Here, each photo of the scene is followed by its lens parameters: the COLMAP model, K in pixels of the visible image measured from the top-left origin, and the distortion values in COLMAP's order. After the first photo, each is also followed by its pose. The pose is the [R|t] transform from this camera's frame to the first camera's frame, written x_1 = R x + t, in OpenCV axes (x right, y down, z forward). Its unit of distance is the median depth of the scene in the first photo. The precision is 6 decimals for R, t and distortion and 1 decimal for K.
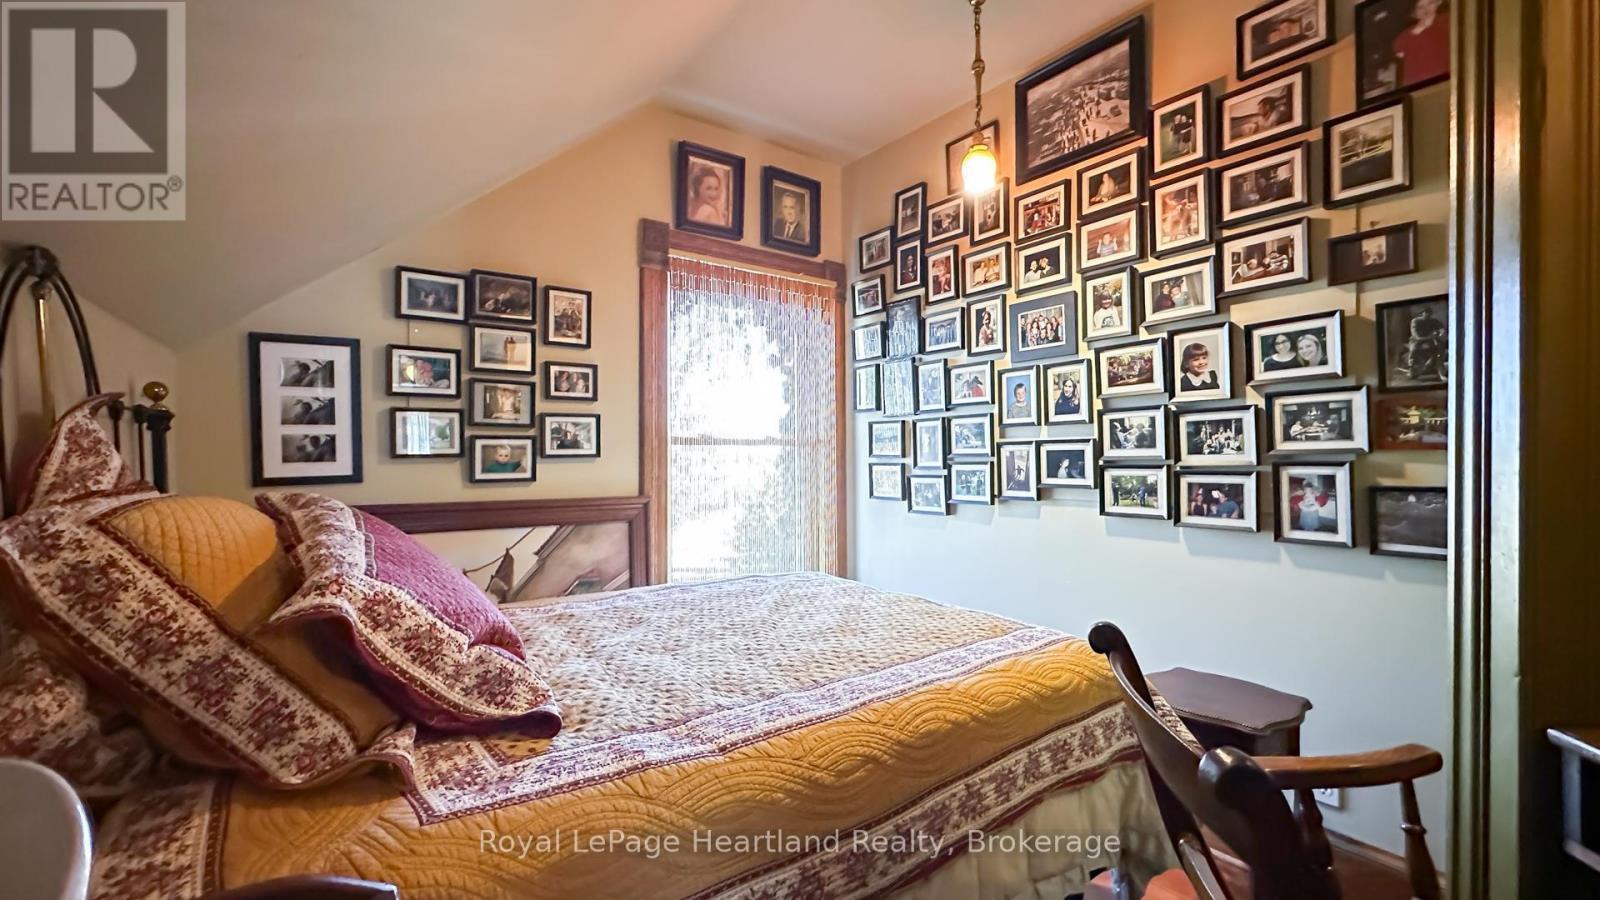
lens RADIAL K [[657.4, 0, 798.6], [0, 657.4, 453.9], [0, 0, 1]] dist [-0.003552, -0.000057]
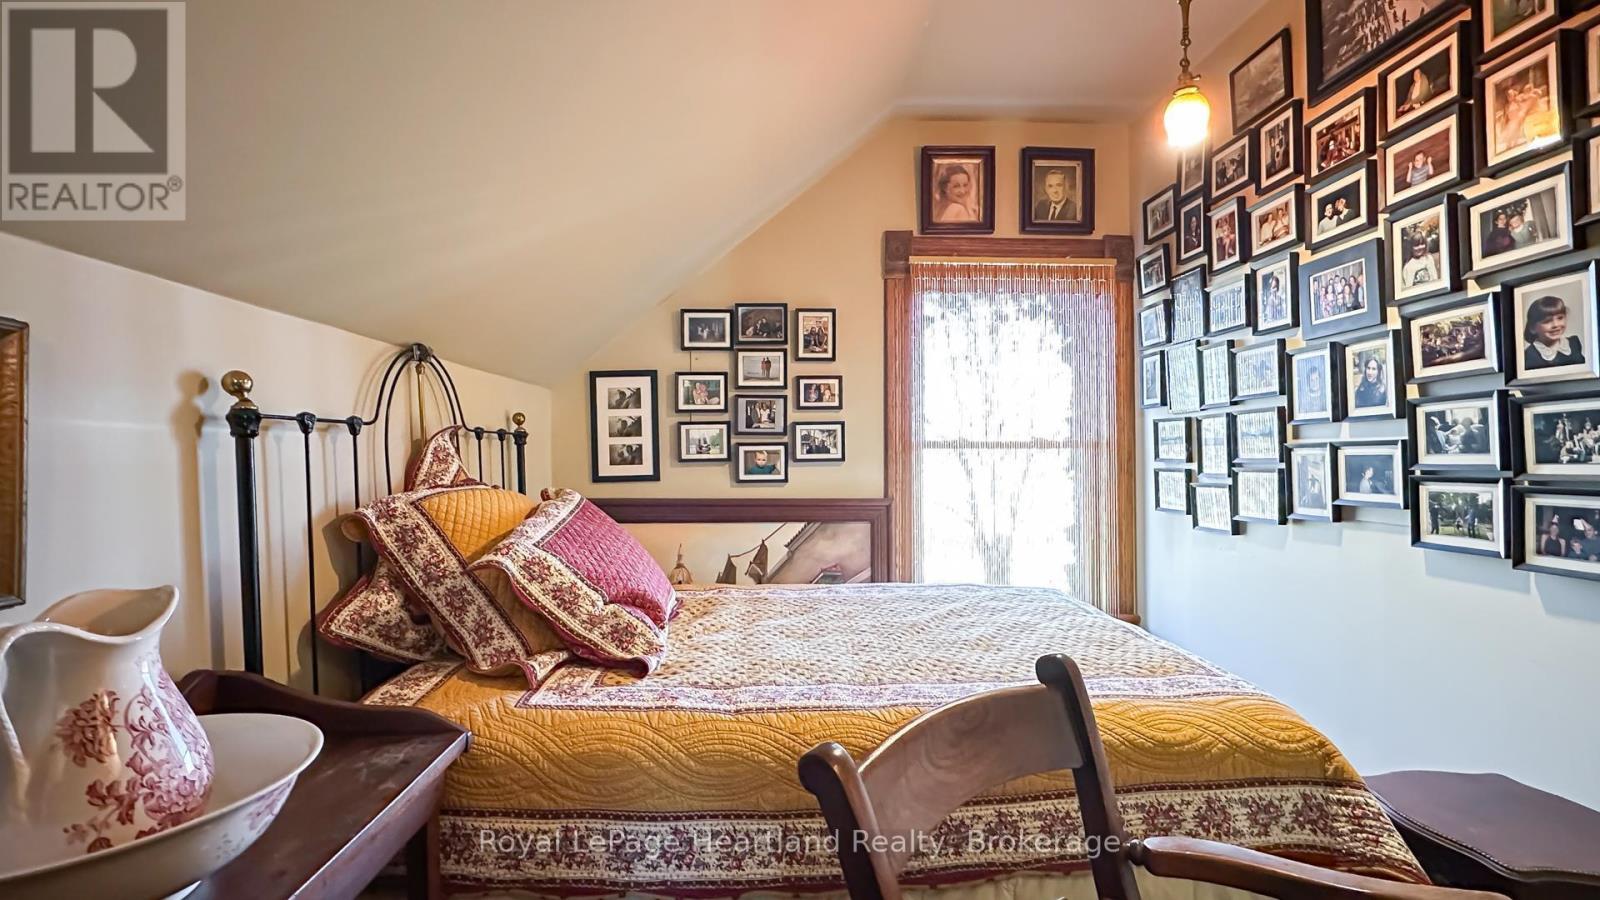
lens RADIAL K [[701.4, 0, 801.4], [0, 701.4, 455.6], [0, 0, 1]] dist [-0.004429, 0.000073]
pose [[0.839606, 0.000152, -0.543197, 0.326200], [0.002579, 0.999988, 0.004266, -0.011299], [0.543190, -0.004983, 0.839595, -0.005471]]
